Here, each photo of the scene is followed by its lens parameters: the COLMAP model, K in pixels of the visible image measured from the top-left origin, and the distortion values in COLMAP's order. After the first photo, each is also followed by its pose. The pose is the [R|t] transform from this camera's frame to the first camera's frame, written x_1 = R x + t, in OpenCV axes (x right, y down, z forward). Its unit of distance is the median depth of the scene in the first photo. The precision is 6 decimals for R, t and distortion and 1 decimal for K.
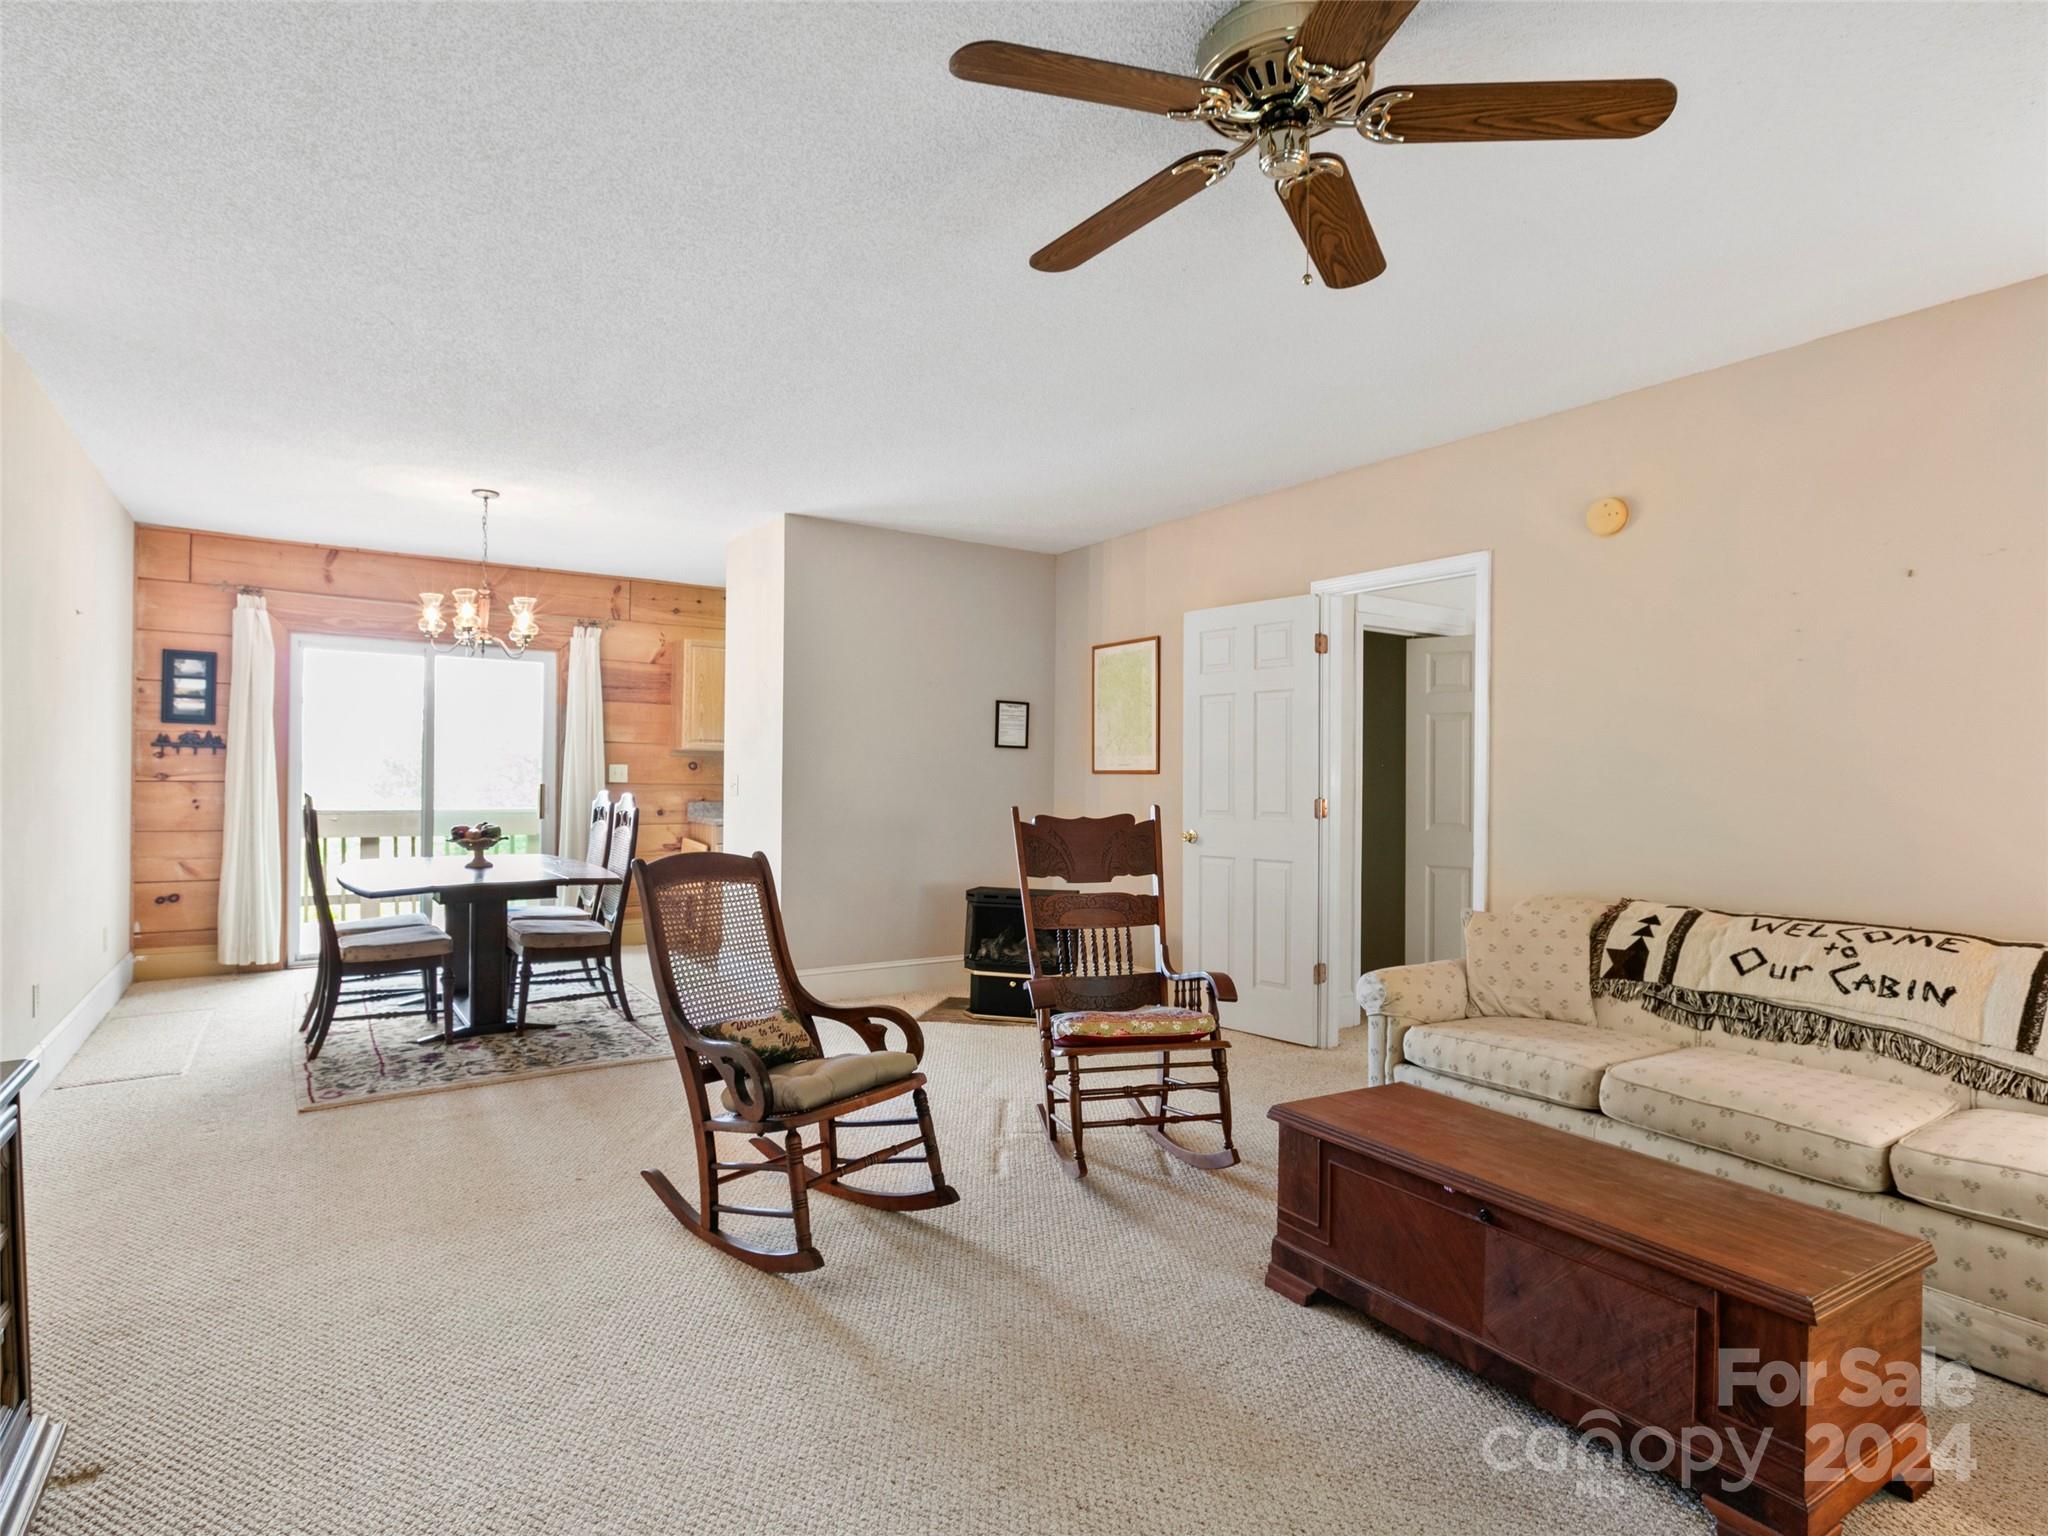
lens RADIAL K [[1112.2, 0, 1013.4], [0, 1112.2, 767.2], [0, 0, 1]] dist [0.000113, 0.000953]
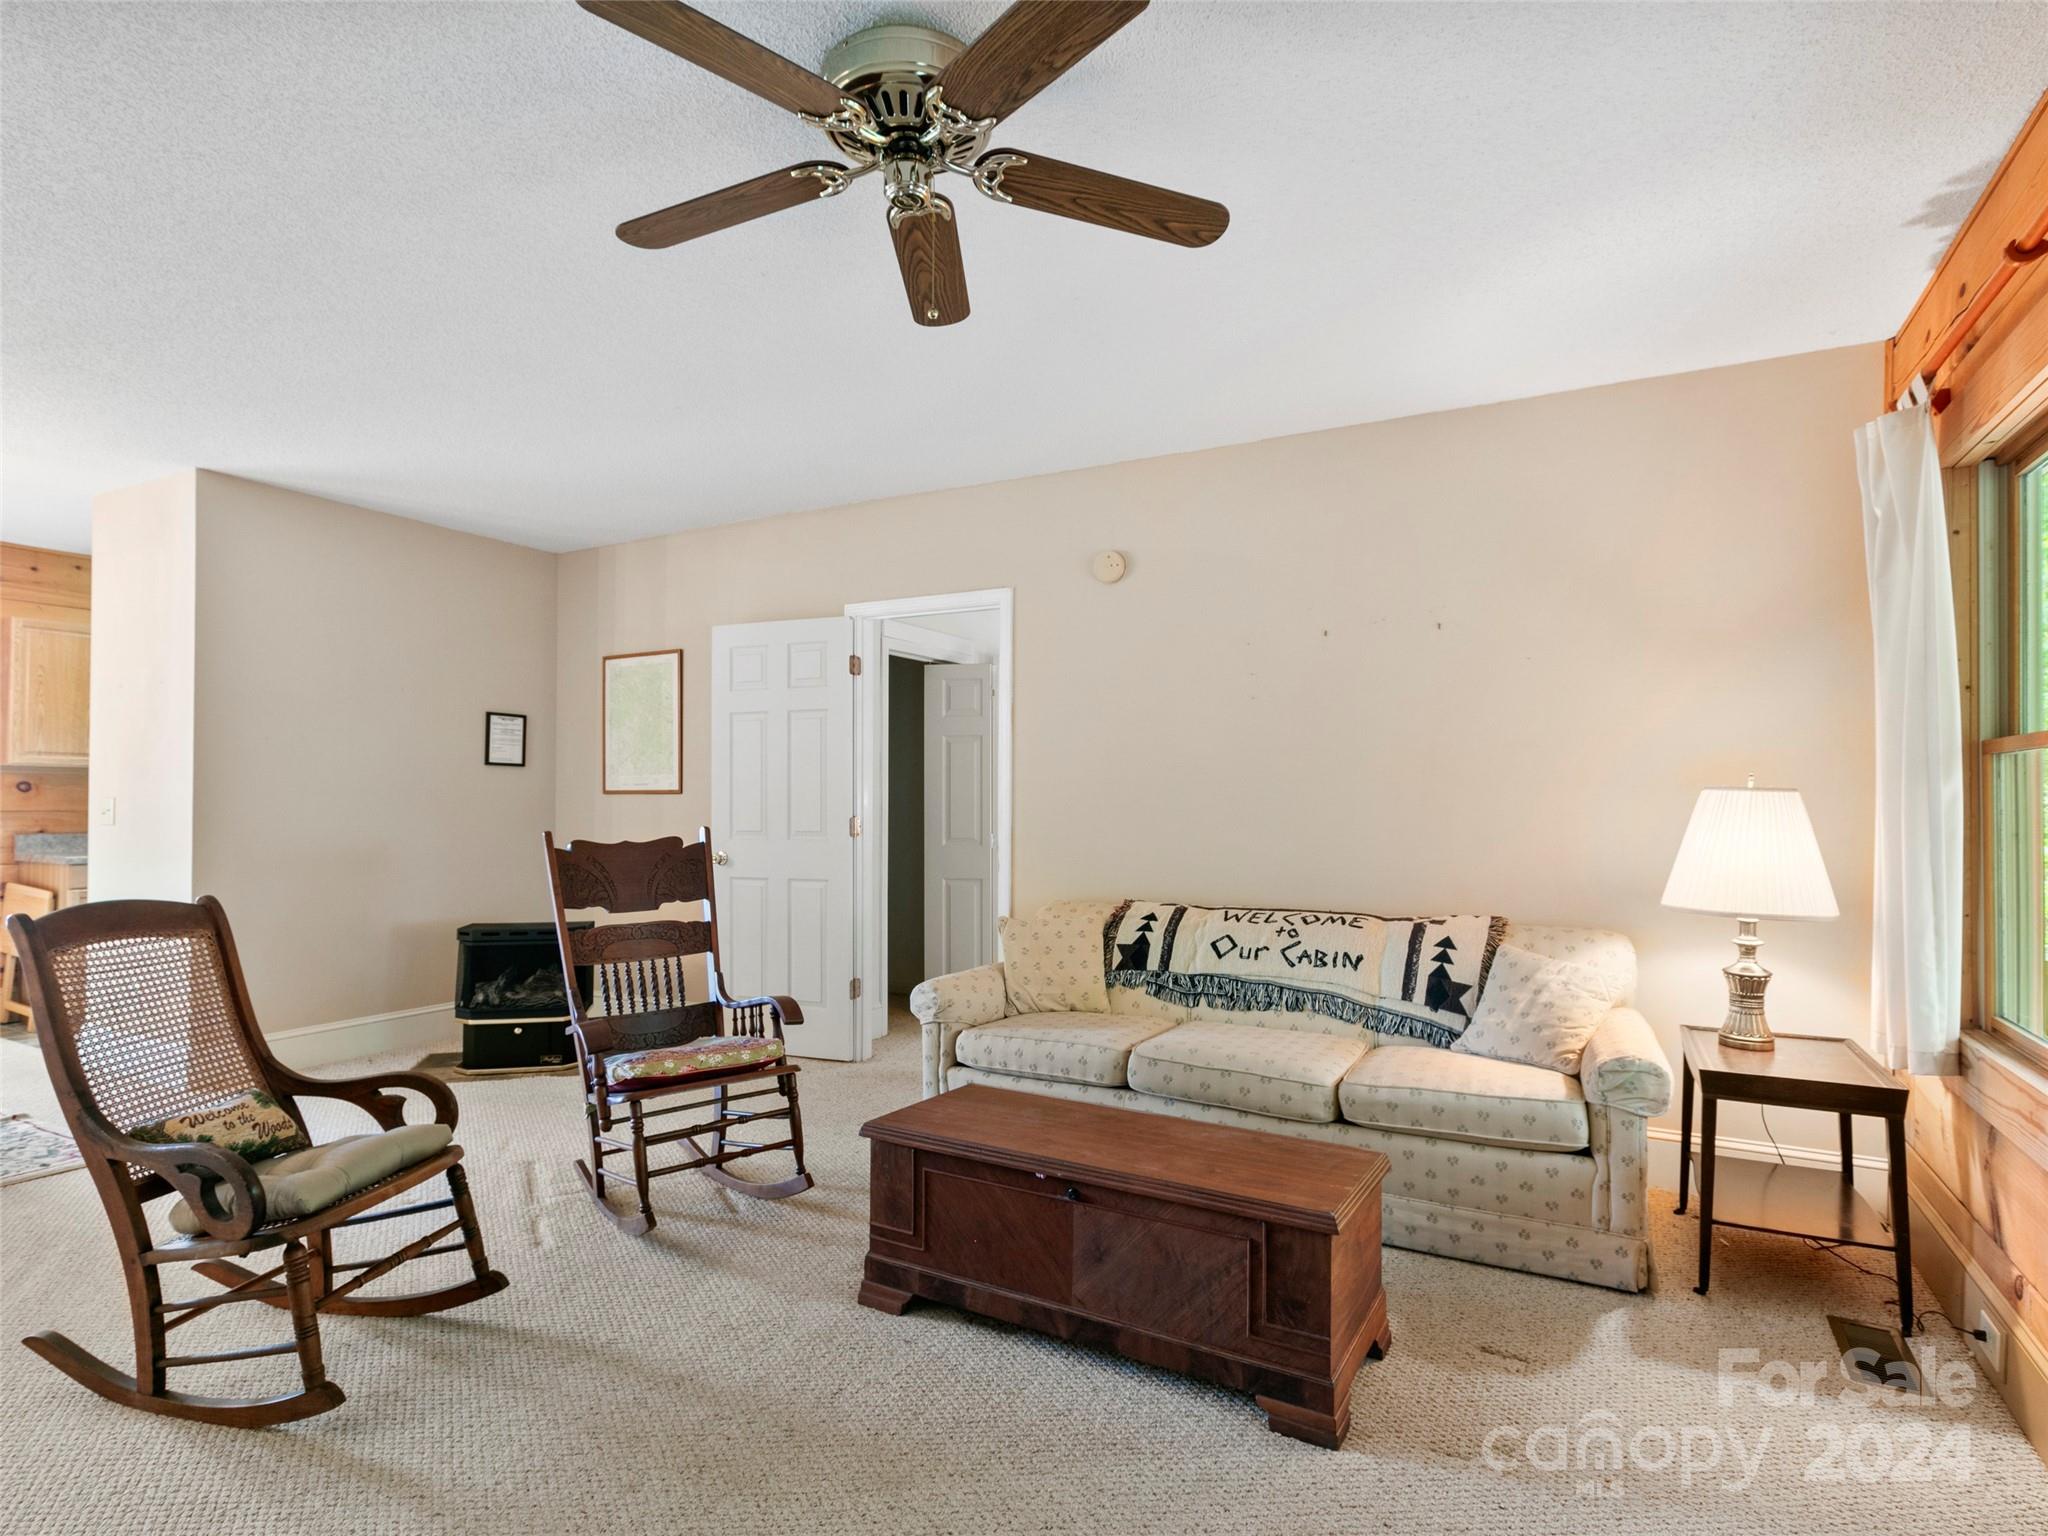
lens RADIAL K [[1112.2, 0, 1013.9], [0, 1112.2, 778.5], [0, 0, 1]] dist [0.000113, 0.000953]
pose [[0.881467, 0.001040, 0.472244, -0.102049], [0.002393, 0.999975, -0.006669, -0.000093], [-0.472239, 0.007009, 0.881443, 0.039641]]
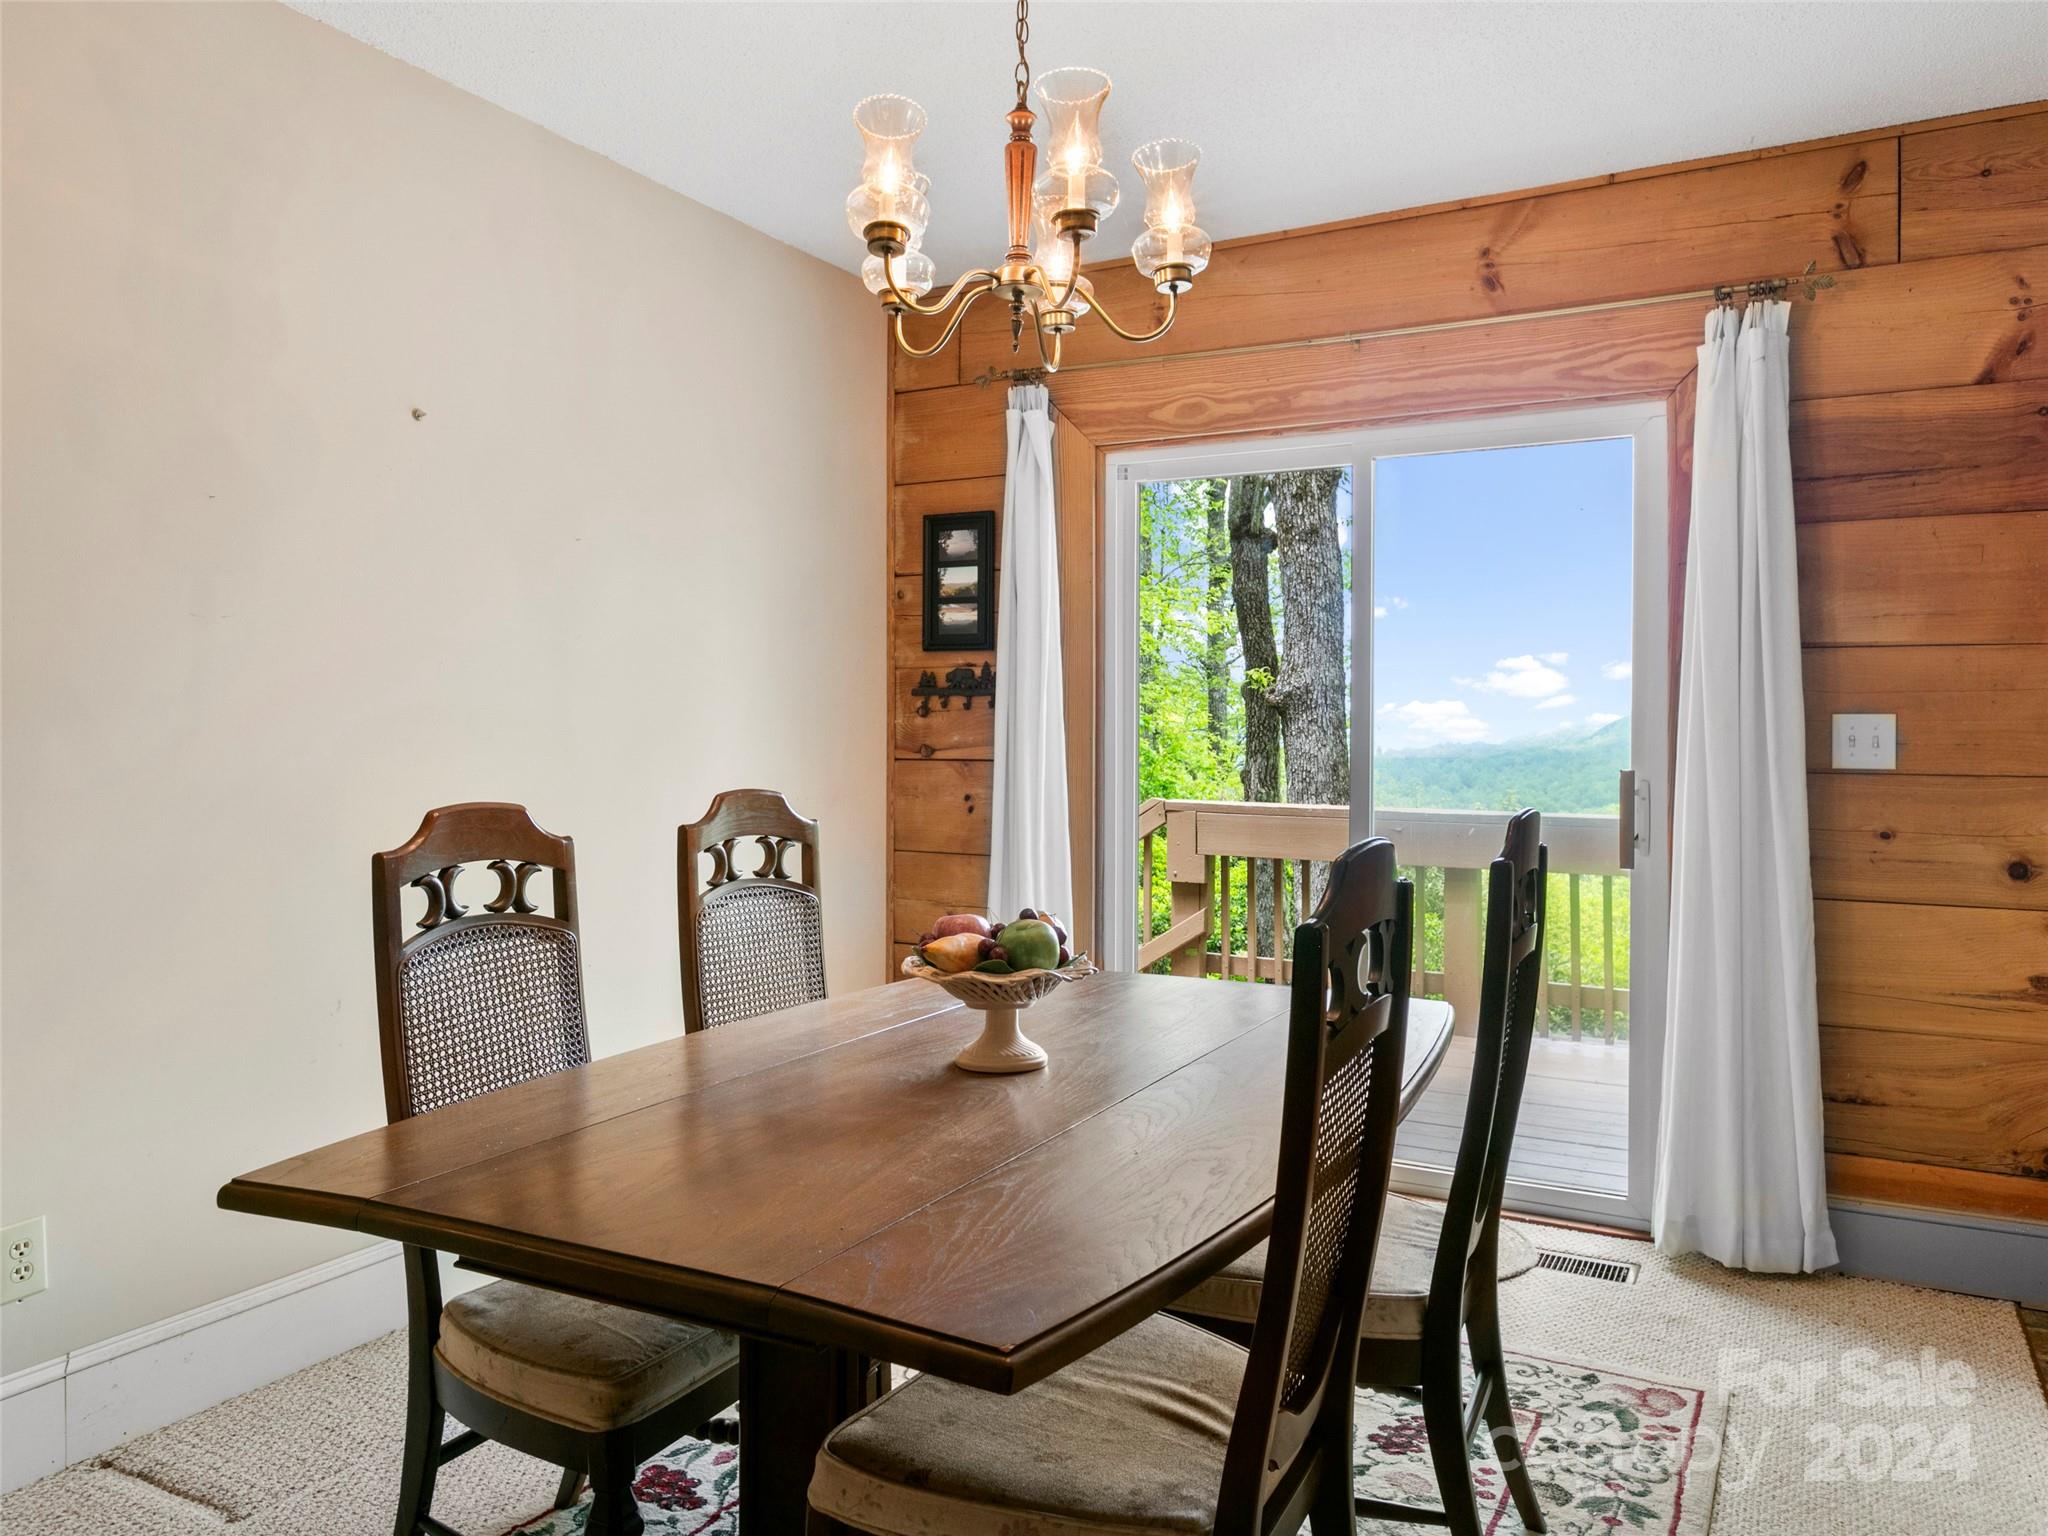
lens RADIAL K [[1456.7, 0, 1009.4], [0, 1456.7, 731.5], [0, 0, 1]] dist [-0.002172, -0.001695]
pose [[0.472069, -0.008081, -0.881525, -0.170731], [0.010005, 0.999943, -0.003809, 0.003040], [0.881505, -0.007022, 0.472123, 0.996188]]
